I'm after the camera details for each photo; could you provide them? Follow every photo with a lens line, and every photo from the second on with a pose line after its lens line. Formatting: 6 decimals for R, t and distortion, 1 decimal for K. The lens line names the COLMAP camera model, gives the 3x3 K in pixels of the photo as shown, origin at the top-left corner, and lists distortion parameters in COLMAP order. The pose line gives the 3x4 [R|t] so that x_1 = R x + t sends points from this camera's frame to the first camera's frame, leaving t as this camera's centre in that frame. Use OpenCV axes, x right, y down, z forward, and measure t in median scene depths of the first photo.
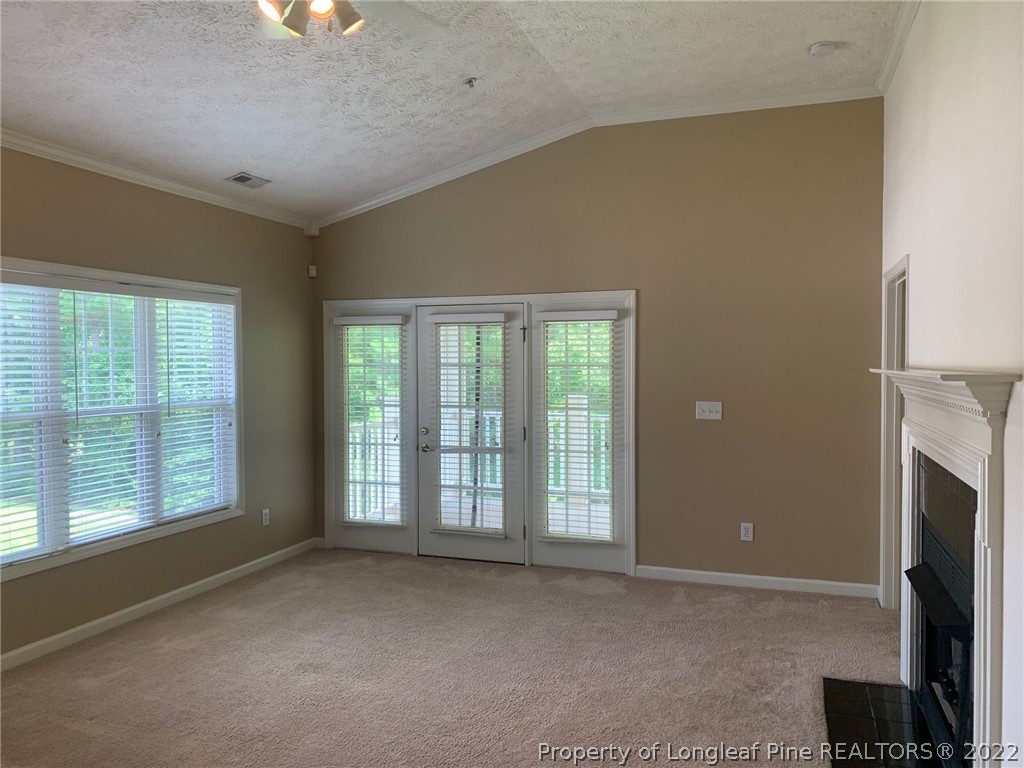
lens RADIAL K [[775.7, 0, 501.6], [0, 775.7, 383.7], [0, 0, 1]] dist [0.015512, -0.013473]
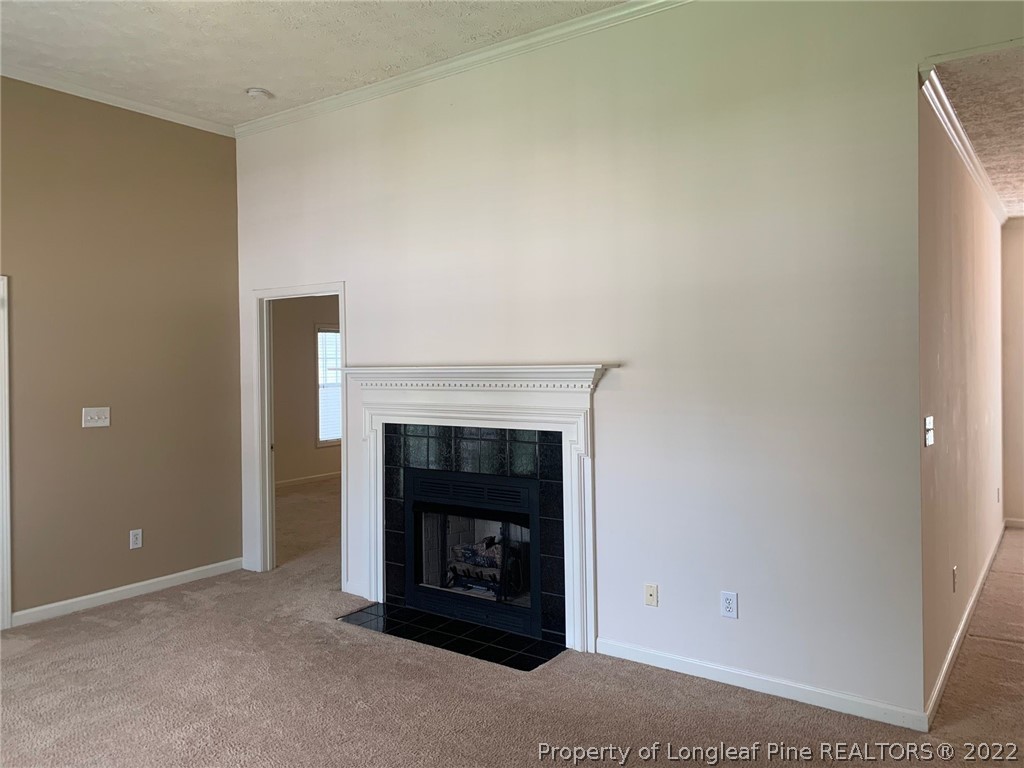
lens RADIAL K [[770.3, 0, 510.6], [0, 770.3, 357.1], [0, 0, 1]] dist [-0.005321, -0.006216]
pose [[0.287900, 0.007942, 0.957628, -1.797942], [0.043740, 0.998813, -0.021434, 0.018053], [-0.956661, 0.048058, 0.287211, 1.013506]]
